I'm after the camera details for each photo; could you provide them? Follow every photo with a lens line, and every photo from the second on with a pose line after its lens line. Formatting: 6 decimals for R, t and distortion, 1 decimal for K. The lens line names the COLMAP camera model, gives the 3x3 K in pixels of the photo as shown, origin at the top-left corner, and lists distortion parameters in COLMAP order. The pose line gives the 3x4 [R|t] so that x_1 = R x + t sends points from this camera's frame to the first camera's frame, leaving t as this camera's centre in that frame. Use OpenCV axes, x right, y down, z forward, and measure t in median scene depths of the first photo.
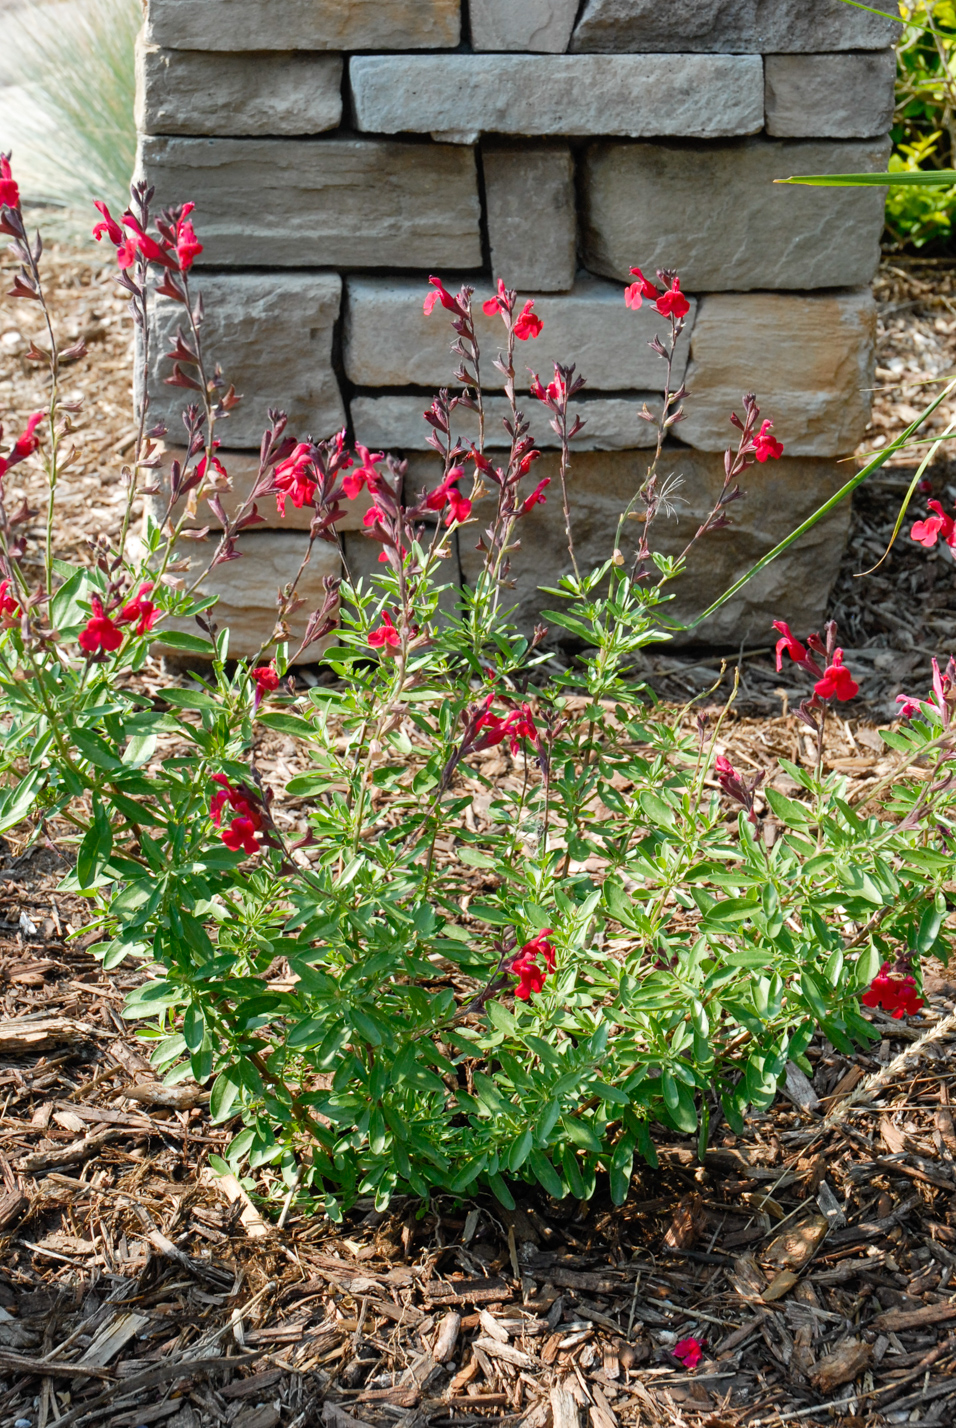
lens RADIAL K [[2293.4, 0, 478.0], [0, 2293.4, 714.0], [0, 0, 1]] dist [0.012025, 0.121083]
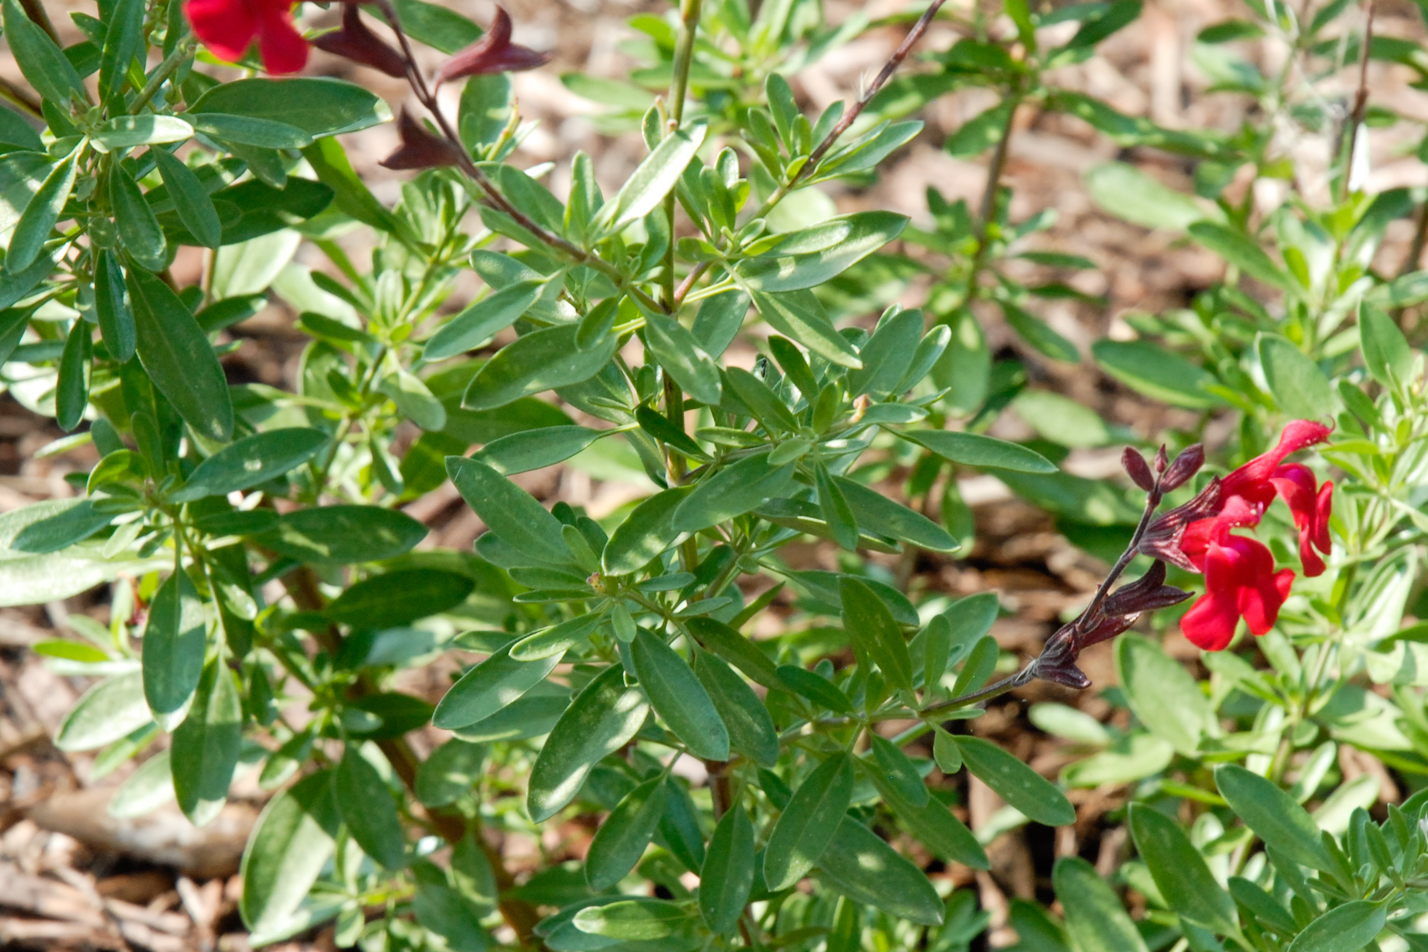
lens RADIAL K [[4043.9, 0, 714.0], [0, 4043.9, 476.0], [0, 0, 1]] dist [0.206465, 1.051009]
pose [[0.987082, 0.077384, -0.140292, 0.026032], [-0.062109, 0.991970, 0.110169, 0.045511], [0.147690, -0.100032, 0.983962, 0.452060]]
